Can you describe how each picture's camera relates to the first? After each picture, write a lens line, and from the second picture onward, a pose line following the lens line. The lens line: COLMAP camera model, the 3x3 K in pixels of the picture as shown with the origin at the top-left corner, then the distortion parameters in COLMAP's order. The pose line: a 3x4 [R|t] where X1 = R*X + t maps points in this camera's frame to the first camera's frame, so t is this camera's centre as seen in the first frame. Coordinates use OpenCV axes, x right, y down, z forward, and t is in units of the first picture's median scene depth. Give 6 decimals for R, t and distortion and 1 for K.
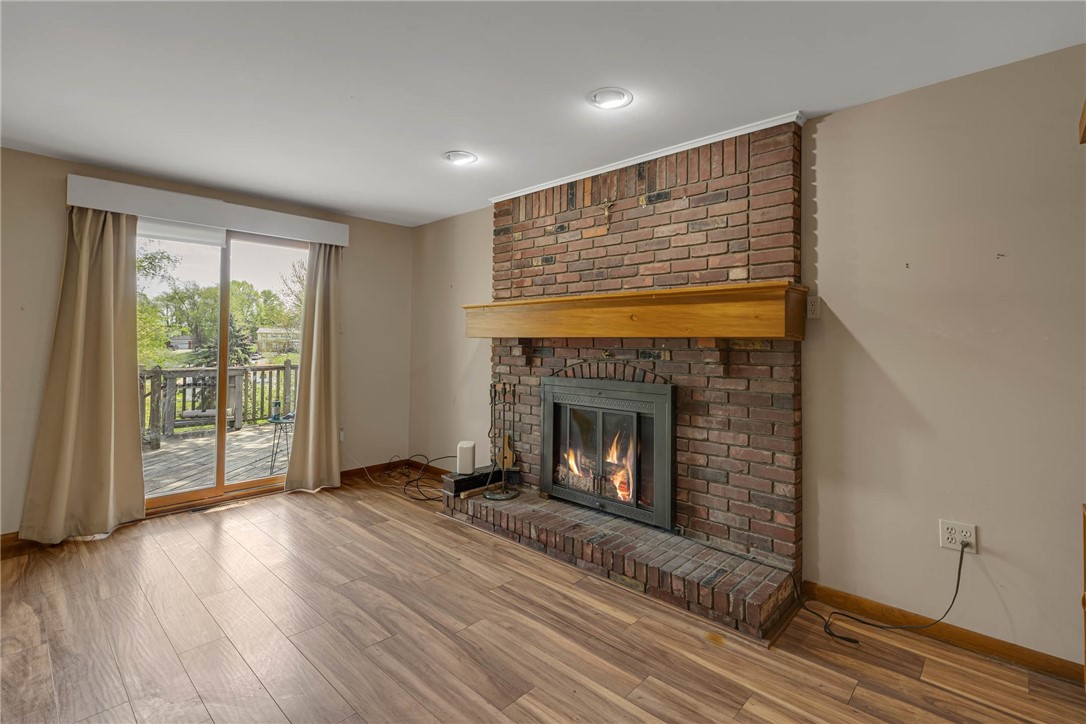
lens RADIAL K [[500.1, 0, 542.6], [0, 500.1, 329.1], [0, 0, 1]] dist [0.016196, -0.000313]
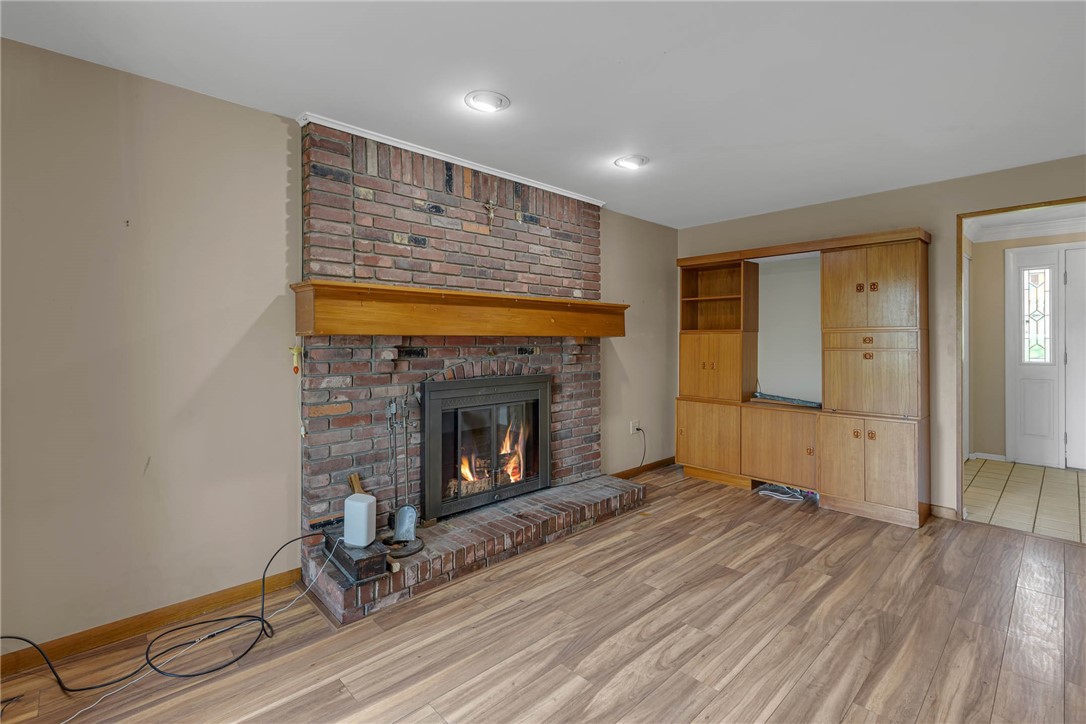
lens RADIAL K [[501.6, 0, 541.6], [0, 501.6, 341.5], [0, 0, 1]] dist [0.001089, 0.000200]
pose [[0.054259, -0.006979, 0.998503, -0.941872], [-0.021652, 0.999732, 0.008164, 0.018231], [-0.998292, -0.022062, 0.054093, 0.880516]]
